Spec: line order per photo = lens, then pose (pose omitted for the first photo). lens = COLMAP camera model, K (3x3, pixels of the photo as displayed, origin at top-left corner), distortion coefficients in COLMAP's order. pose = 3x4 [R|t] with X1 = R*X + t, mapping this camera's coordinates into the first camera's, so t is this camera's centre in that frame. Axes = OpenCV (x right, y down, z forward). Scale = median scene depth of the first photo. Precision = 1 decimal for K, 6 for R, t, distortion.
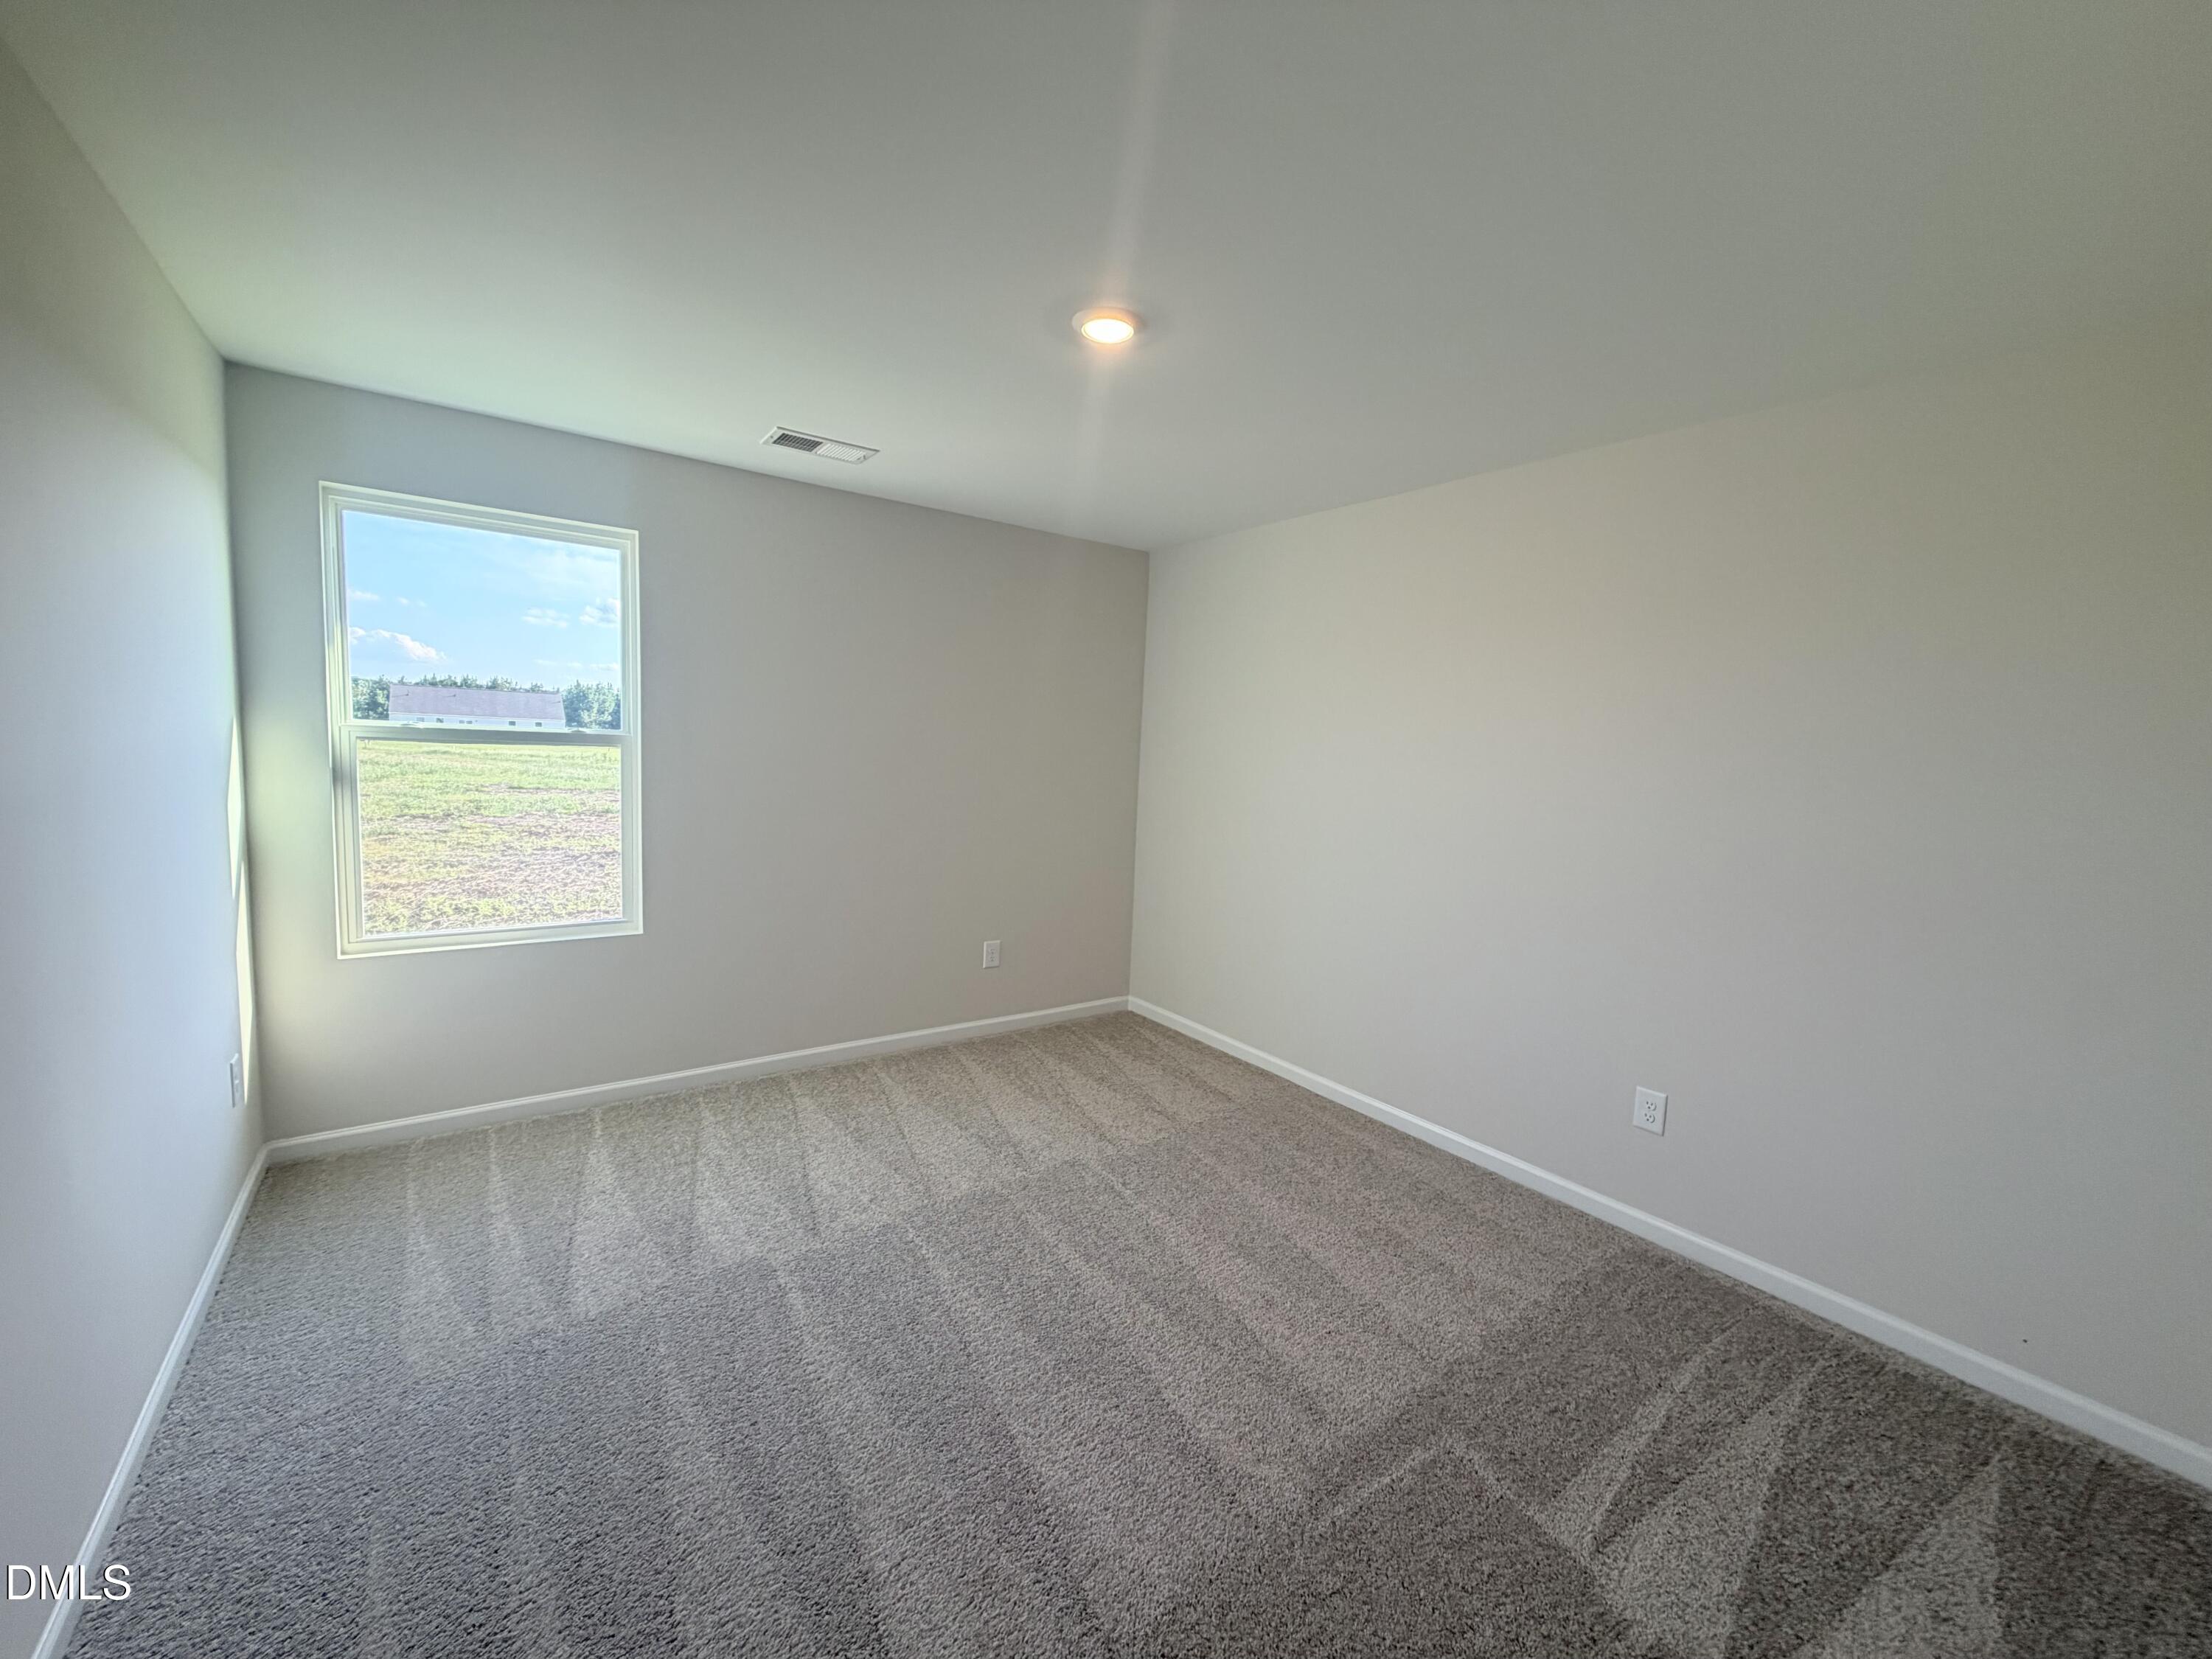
lens RADIAL K [[879.7, 0, 1091.0], [0, 879.7, 832.0], [0, 0, 1]] dist [0.001540, 0.000117]
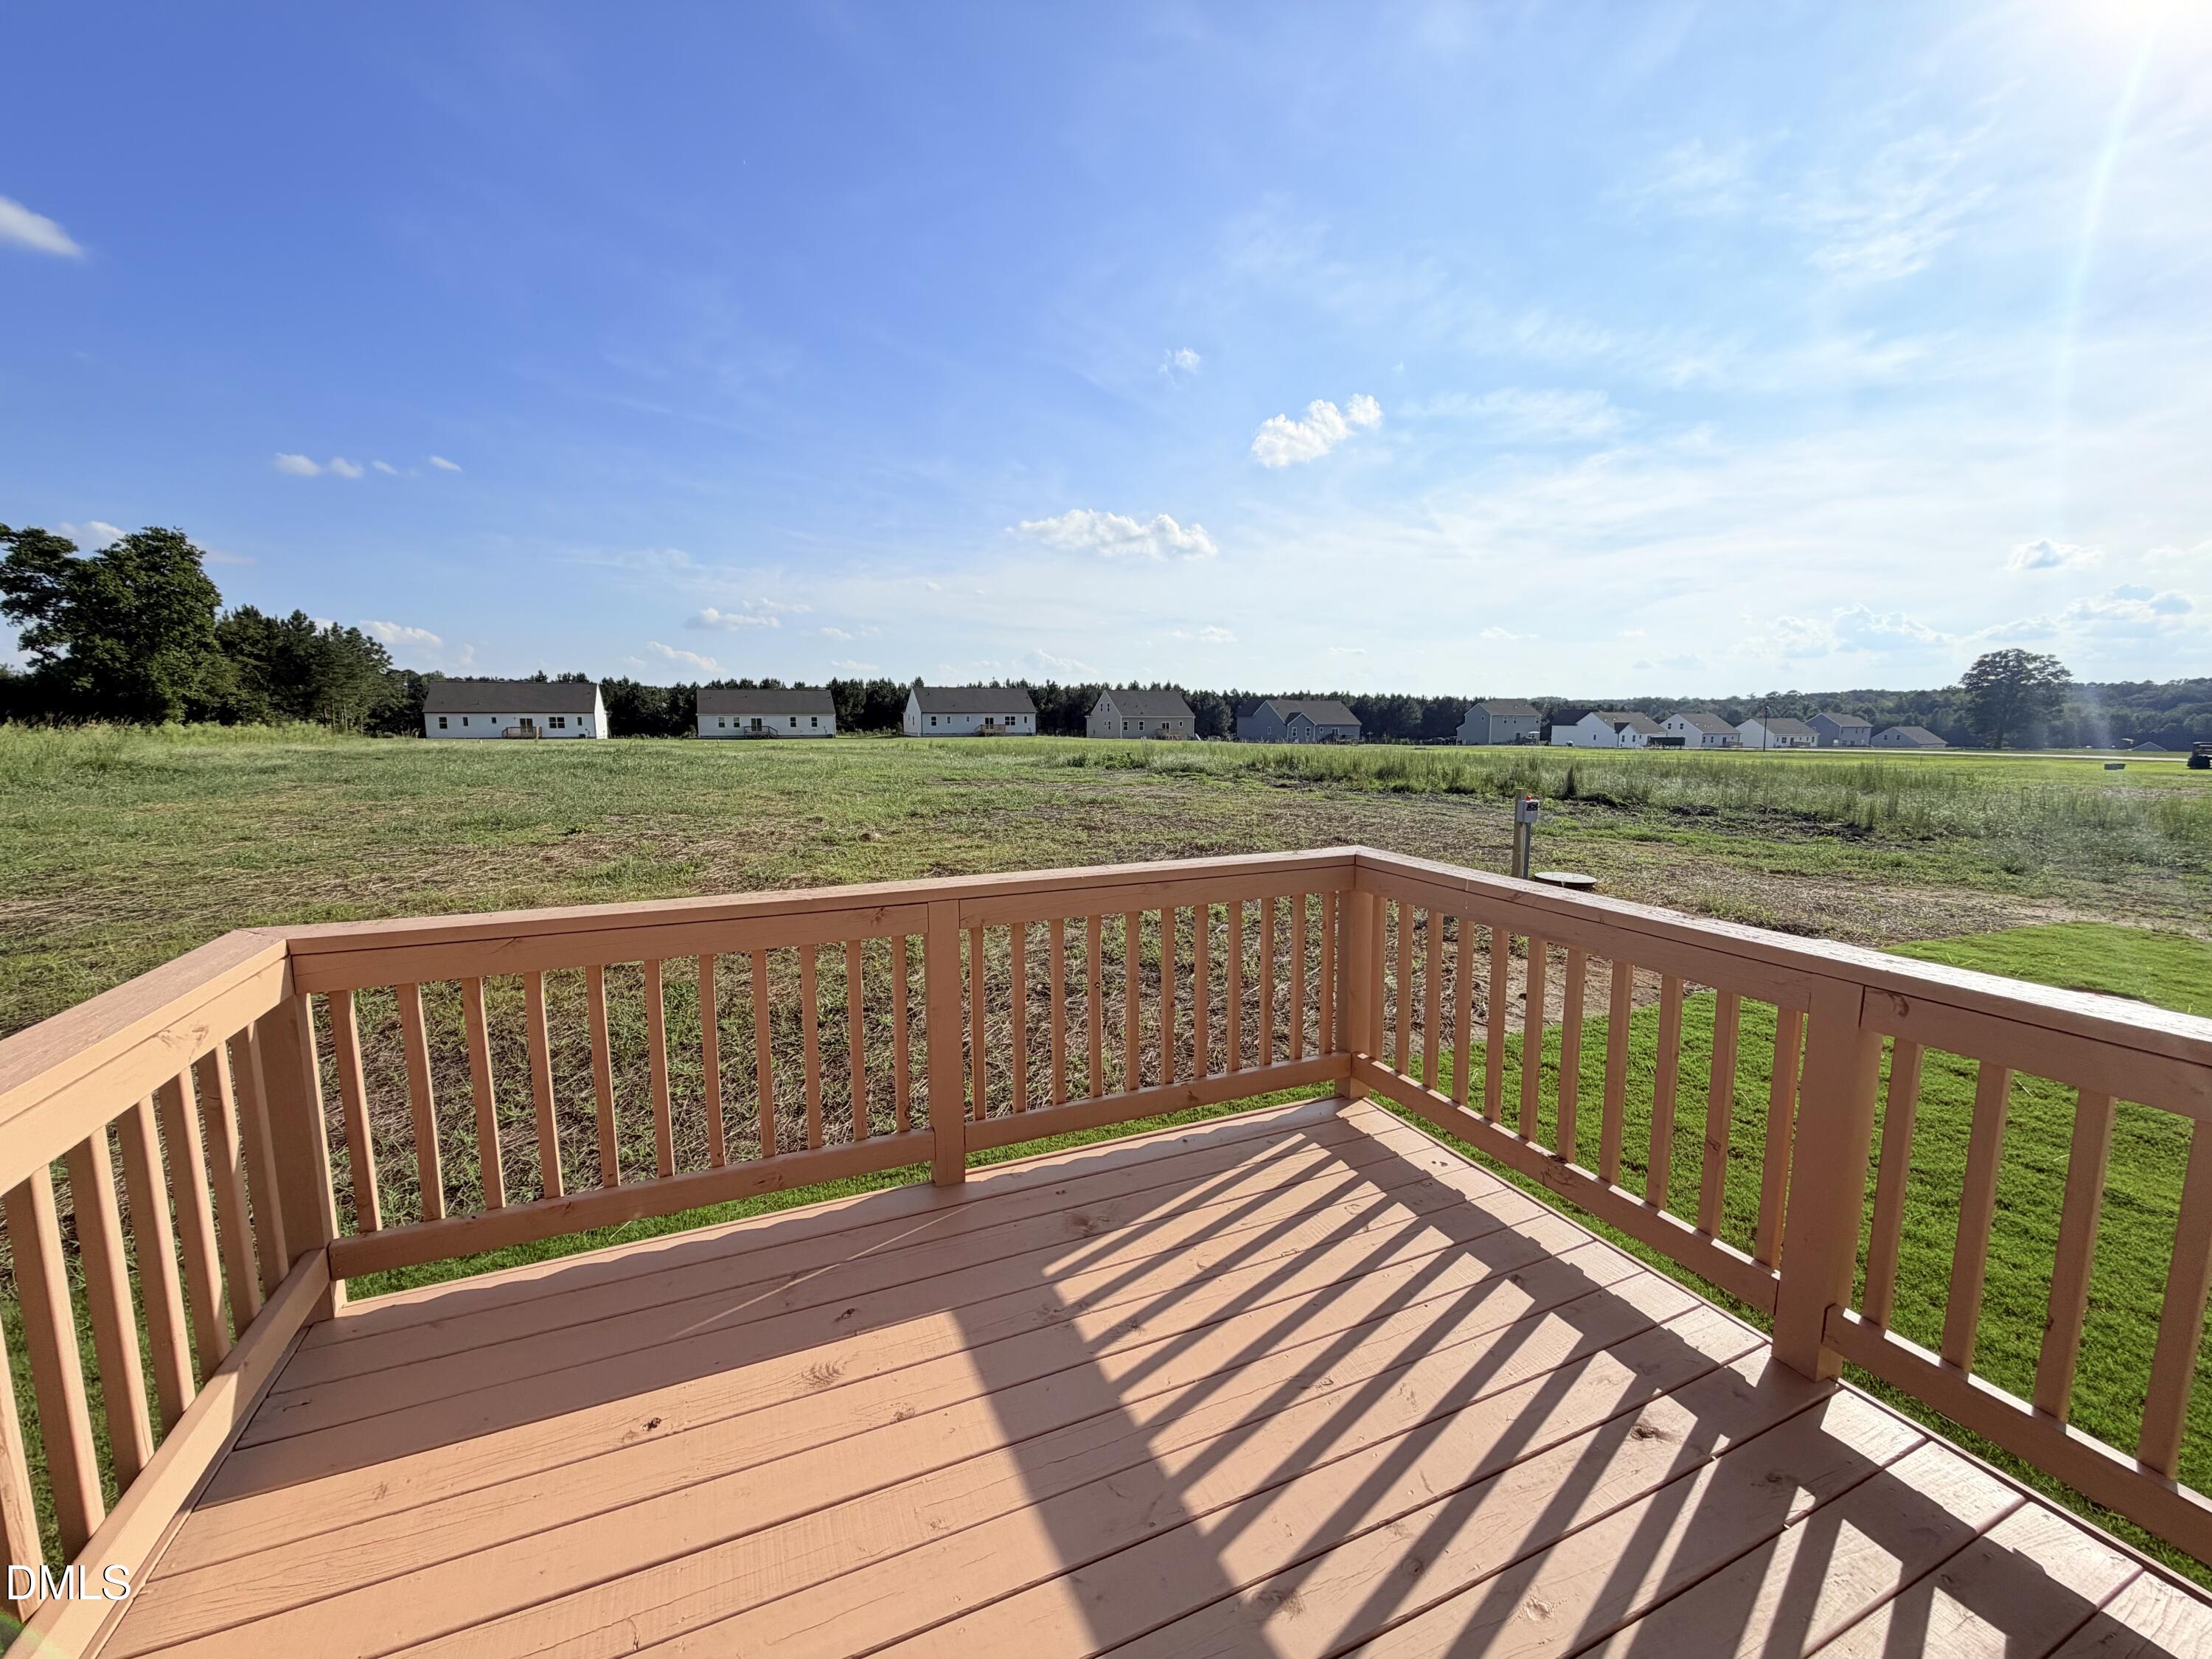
lens RADIAL K [[879.7, 0, 1091.8], [0, 879.7, 826.8], [0, 0, 1]] dist [0.001540, 0.000117]
pose [[0.974369, -0.015125, -0.224446, -0.131243], [0.019991, 0.999612, 0.019422, -0.009525], [0.224065, -0.023411, 0.974293, 0.044511]]
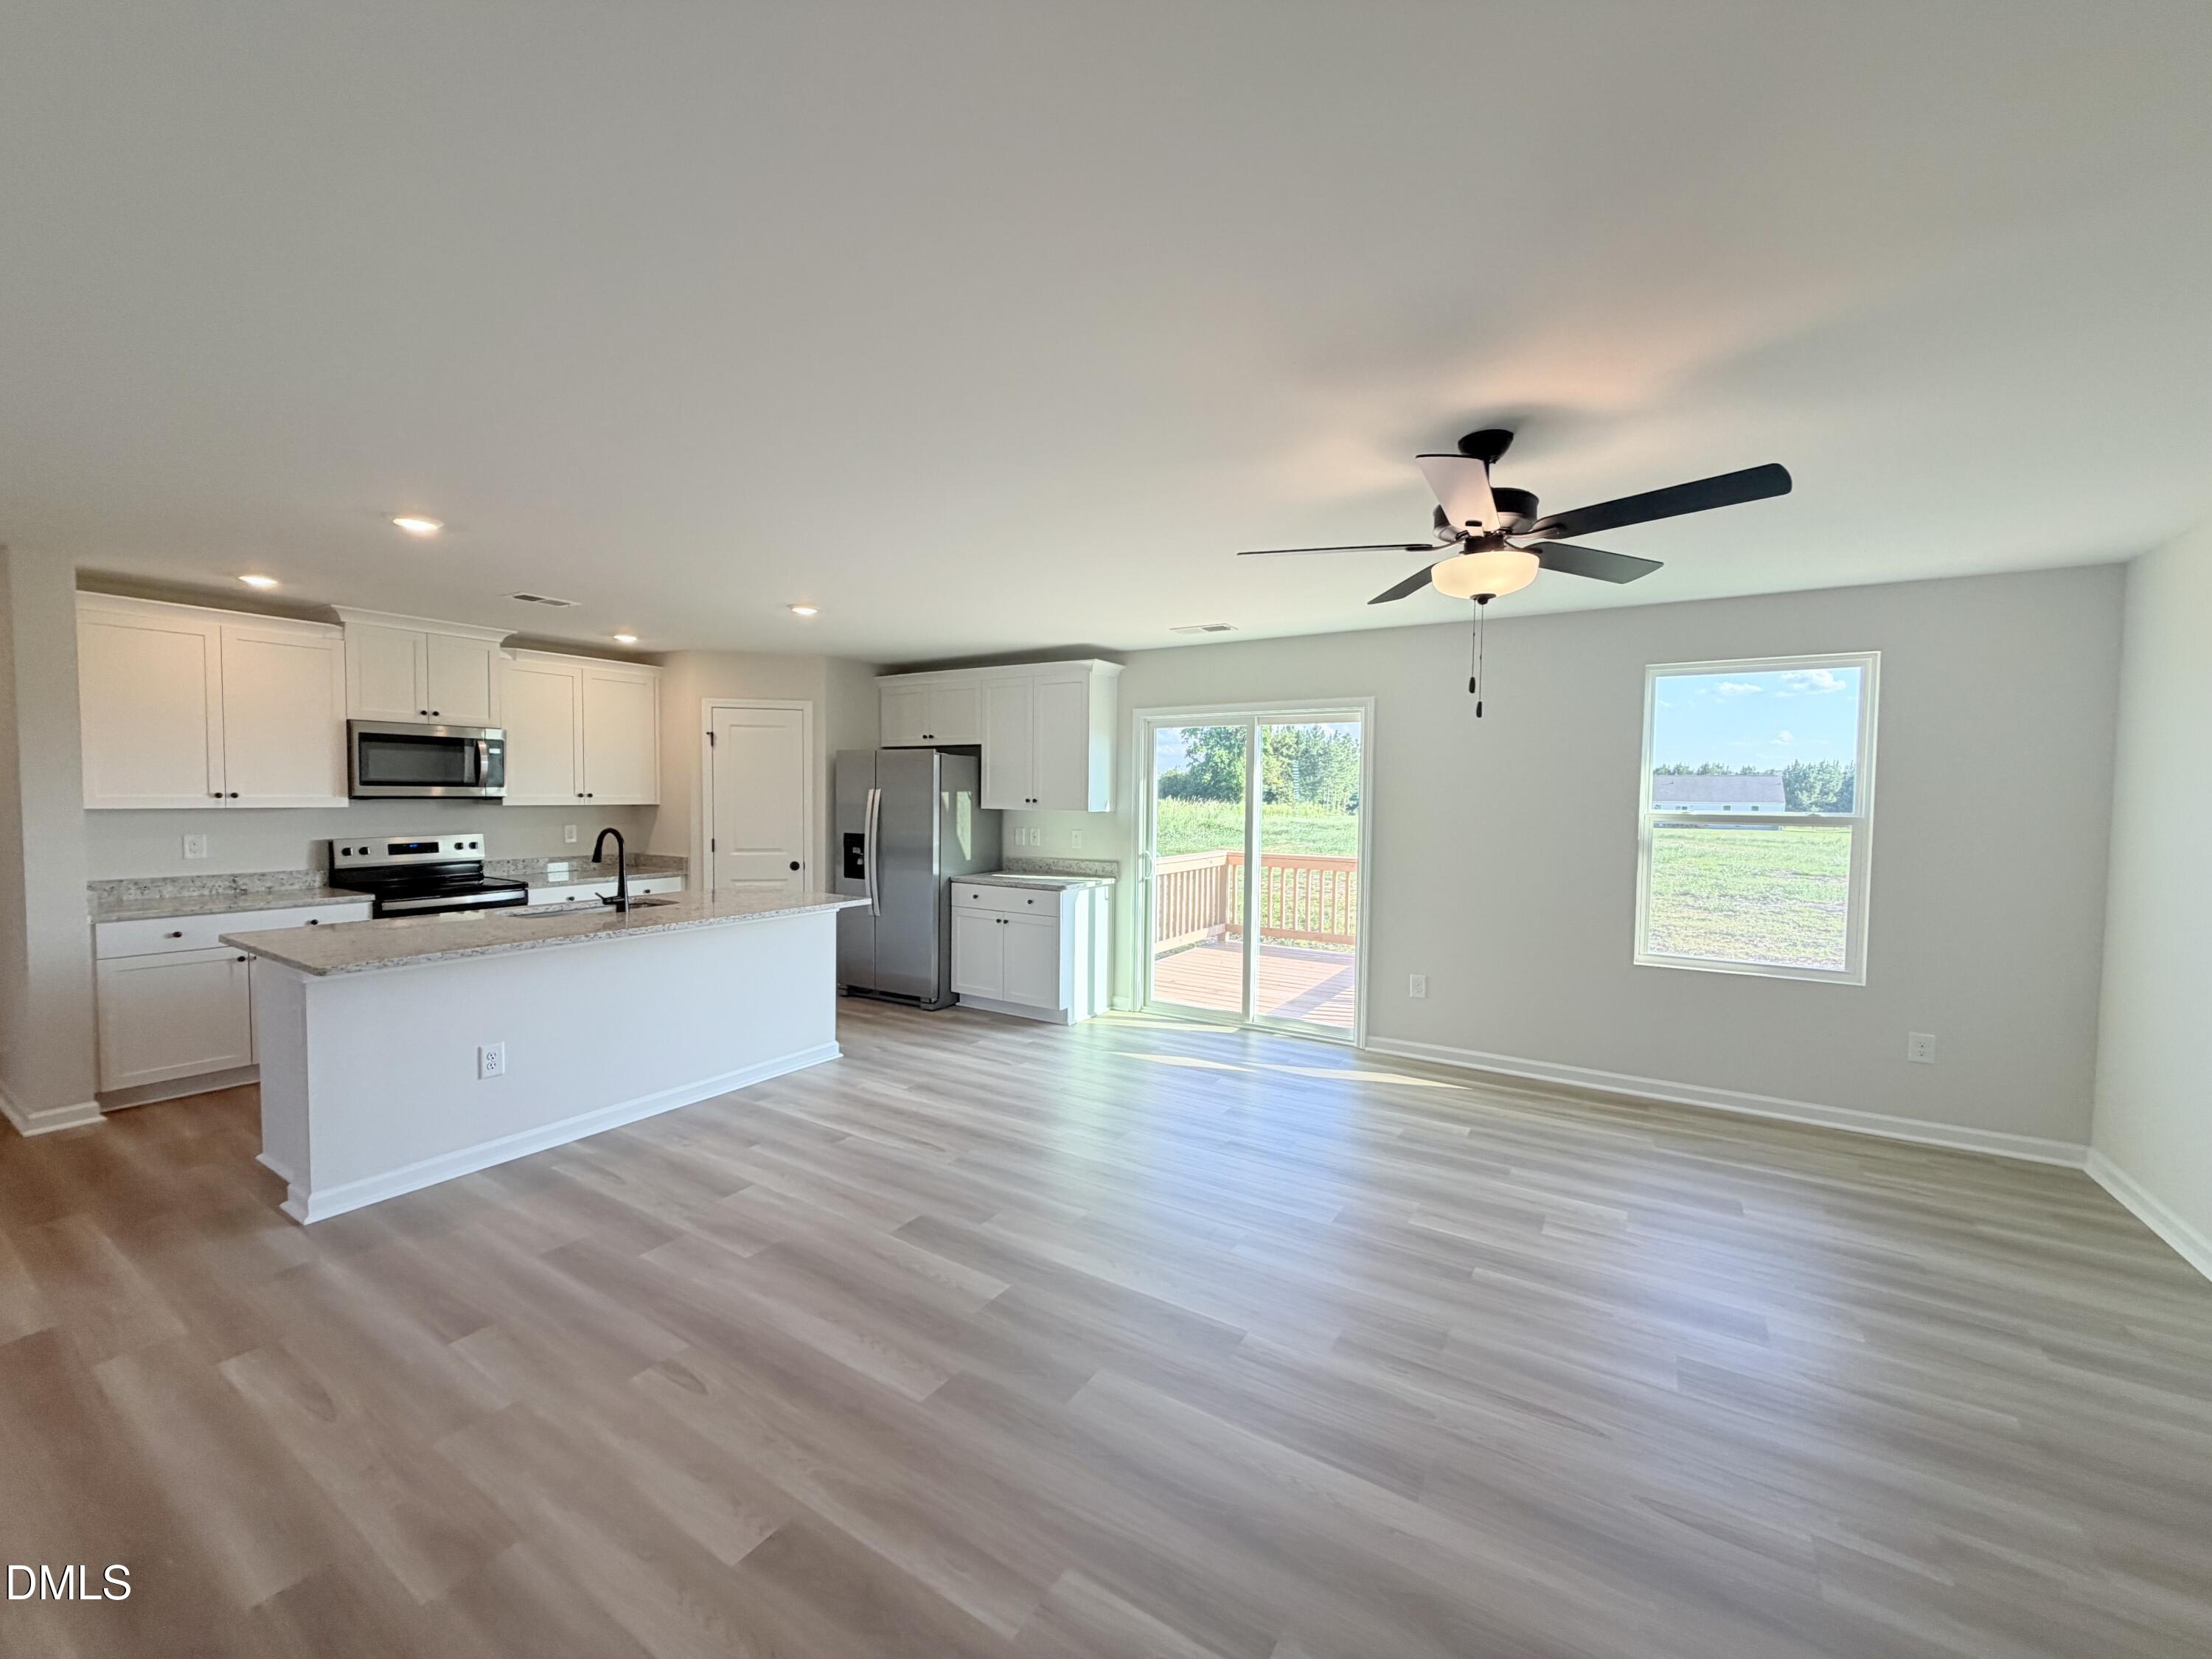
lens RADIAL K [[879.7, 0, 1096.1], [0, 879.7, 831.9], [0, 0, 1]] dist [0.001540, 0.000117]
pose [[0.367267, 0.001157, -0.930115, 0.018361], [-0.090126, 0.995338, -0.034349, 0.003974], [0.925739, 0.096443, 0.365659, -0.035272]]
